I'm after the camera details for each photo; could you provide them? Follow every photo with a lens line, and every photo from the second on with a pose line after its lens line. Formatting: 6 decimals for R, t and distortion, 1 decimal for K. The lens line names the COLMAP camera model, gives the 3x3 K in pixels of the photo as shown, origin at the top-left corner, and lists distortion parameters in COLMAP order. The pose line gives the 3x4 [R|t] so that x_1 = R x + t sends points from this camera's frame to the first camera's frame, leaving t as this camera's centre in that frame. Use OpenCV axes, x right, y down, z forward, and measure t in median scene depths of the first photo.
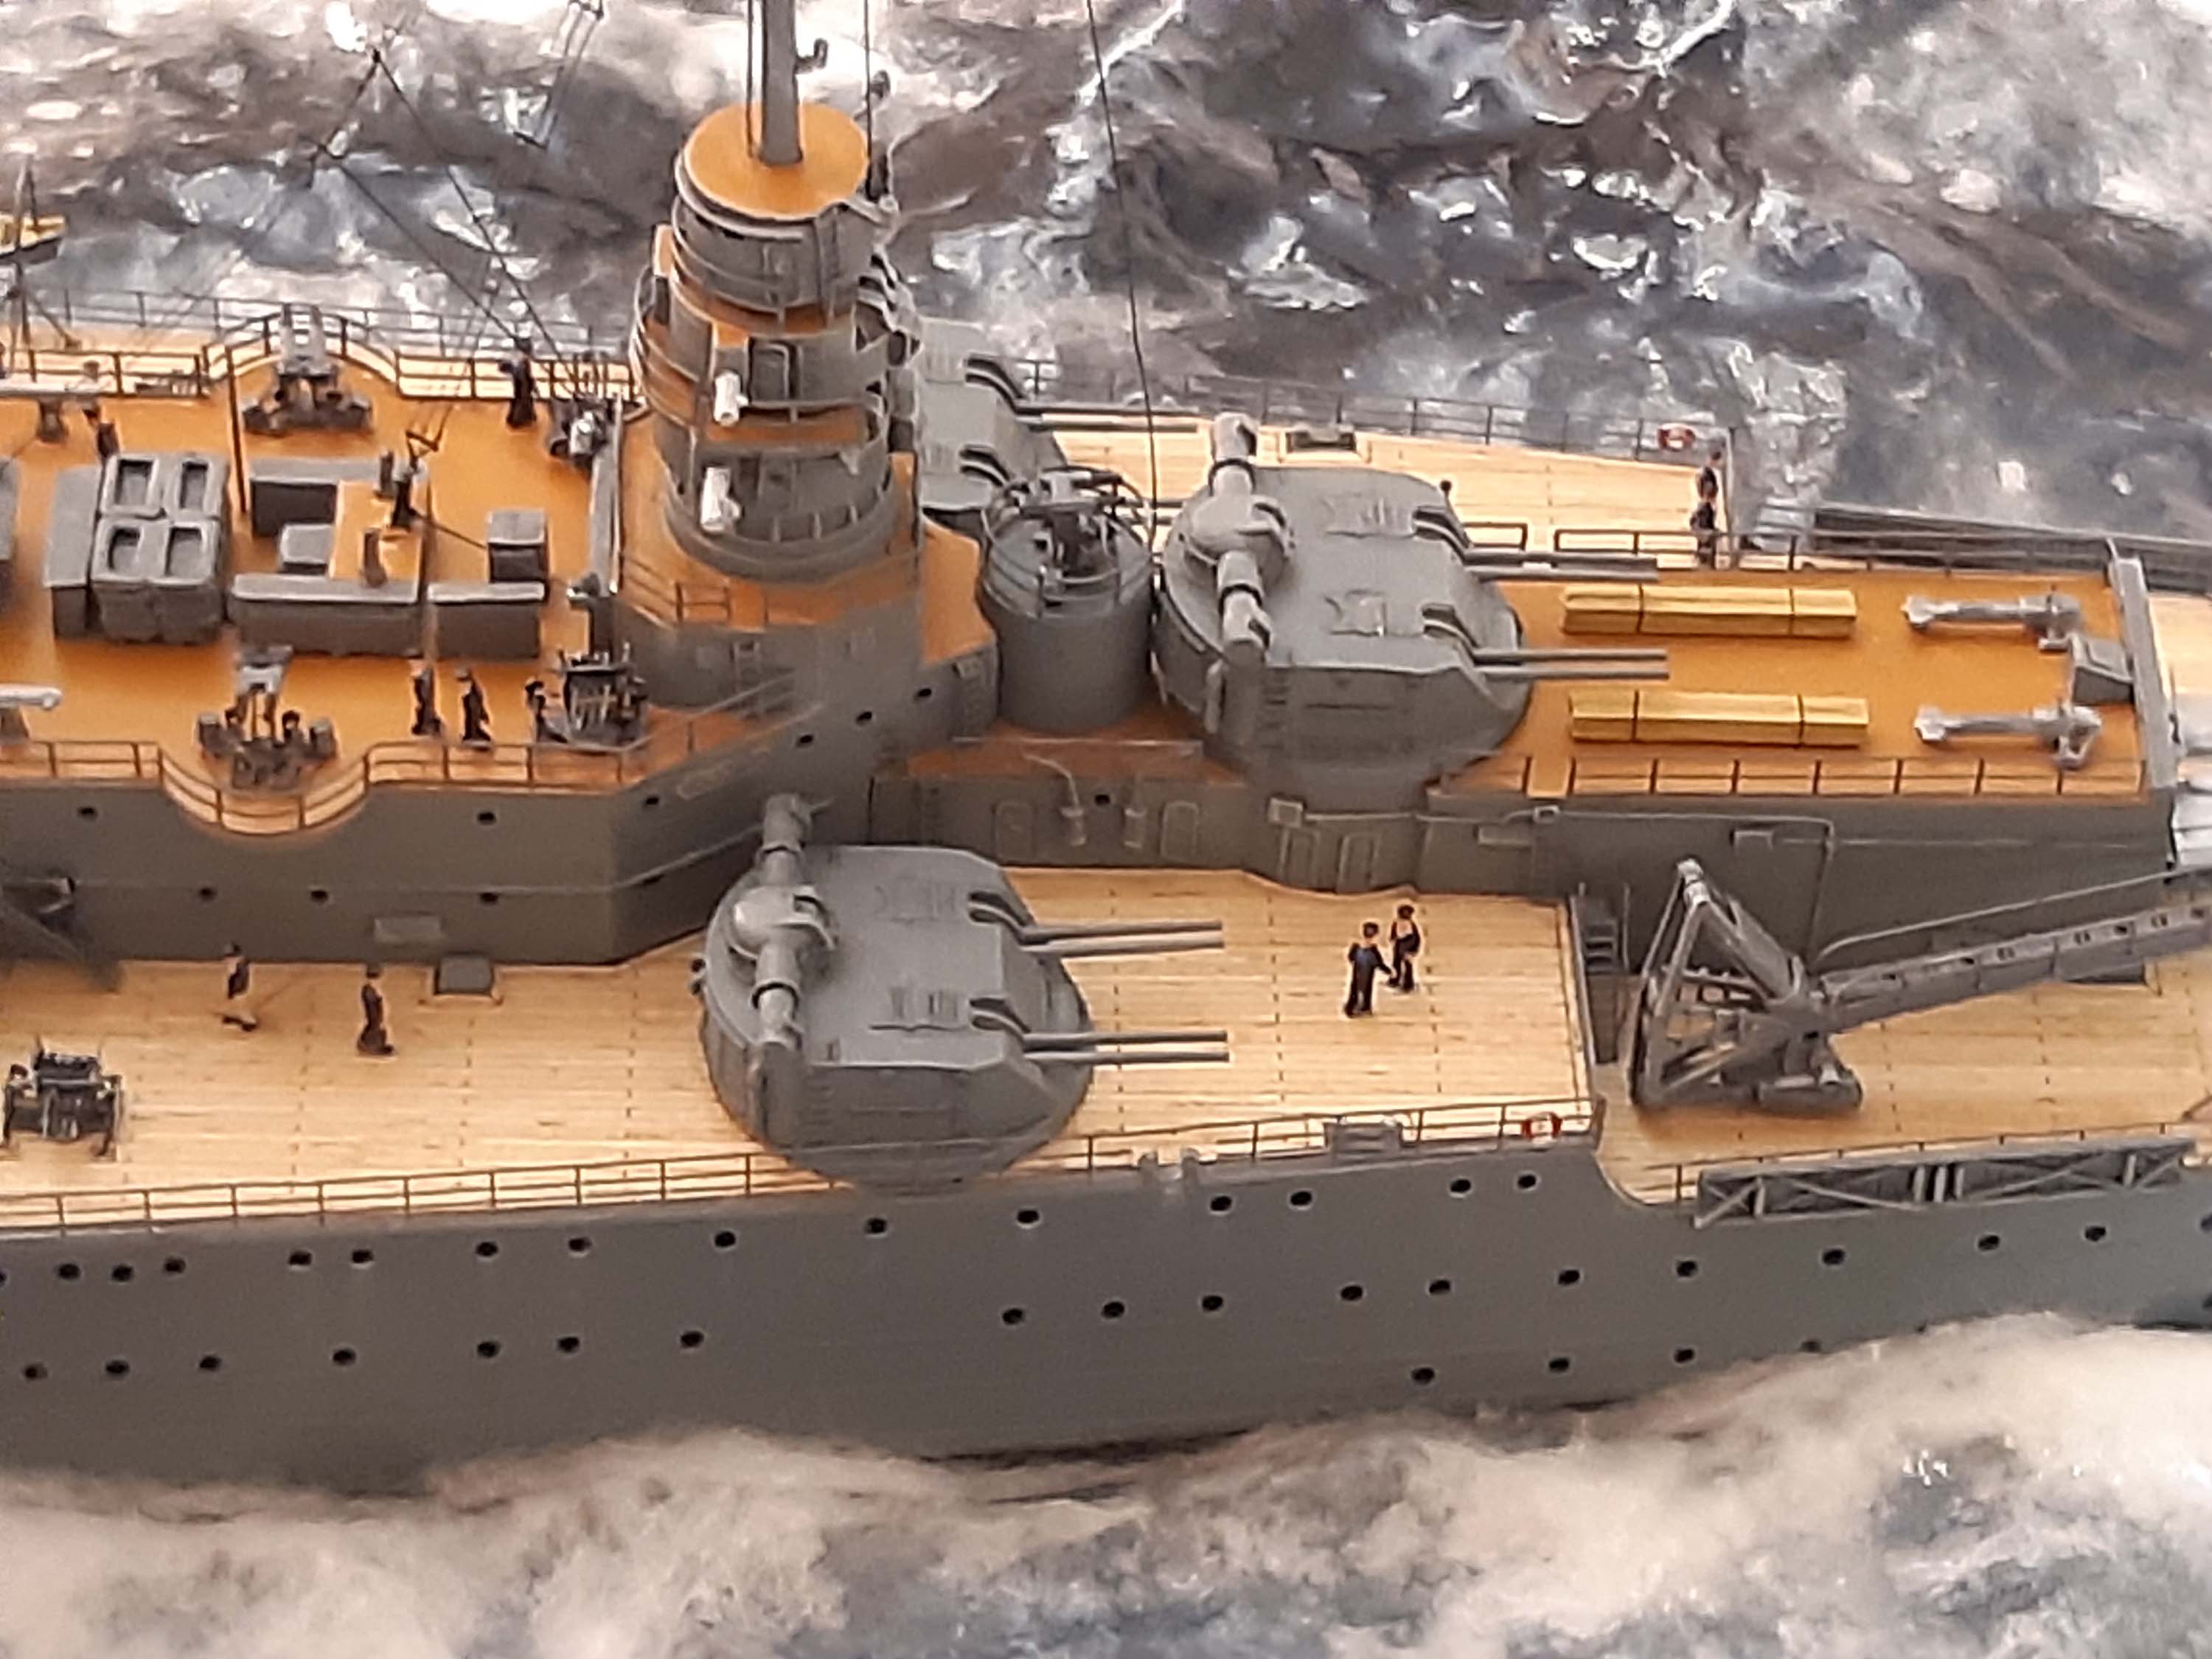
lens RADIAL K [[7024.7, 0, 1106.0], [0, 7024.7, 829.5], [0, 0, 1]] dist [0.250470, -1.011505]
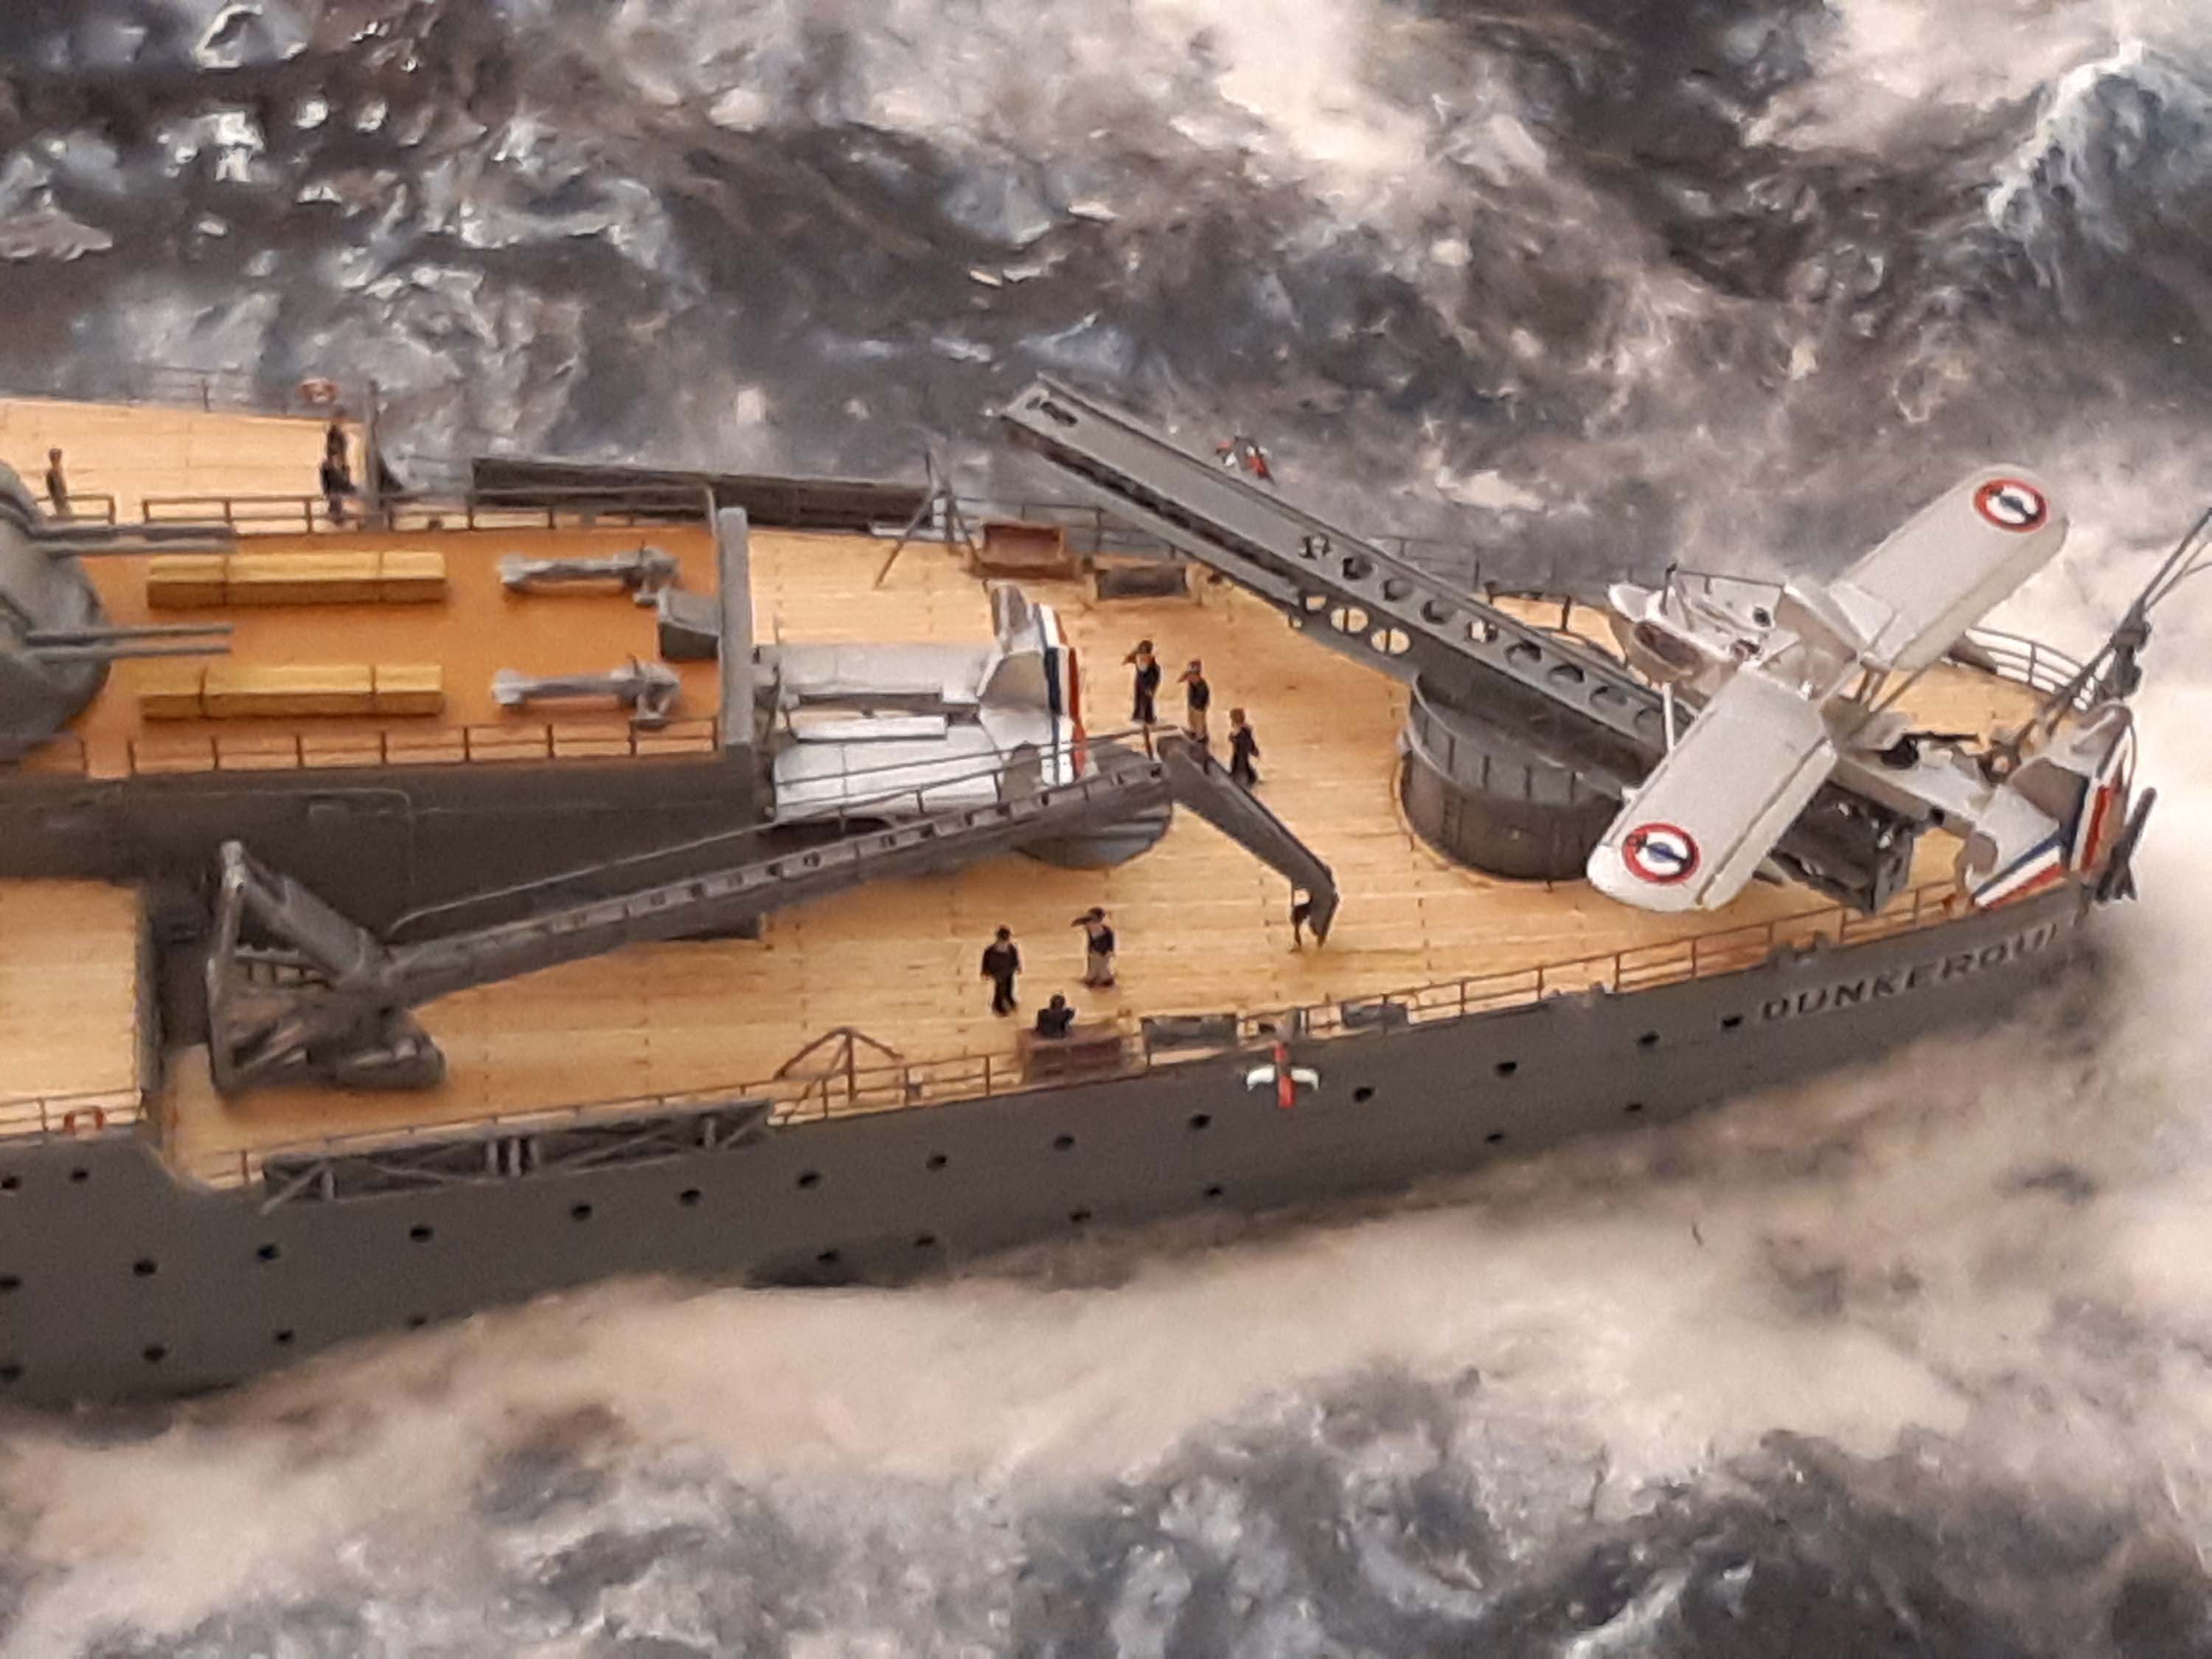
lens RADIAL K [[7024.7, 0, 1106.0], [0, 7024.7, 829.5], [0, 0, 1]] dist [0.250470, -1.011505]
pose [[0.999101, -0.040585, 0.012212, 0.187783], [0.040187, 0.998704, 0.031242, -0.022522], [-0.013464, -0.030723, 0.999437, 0.015536]]
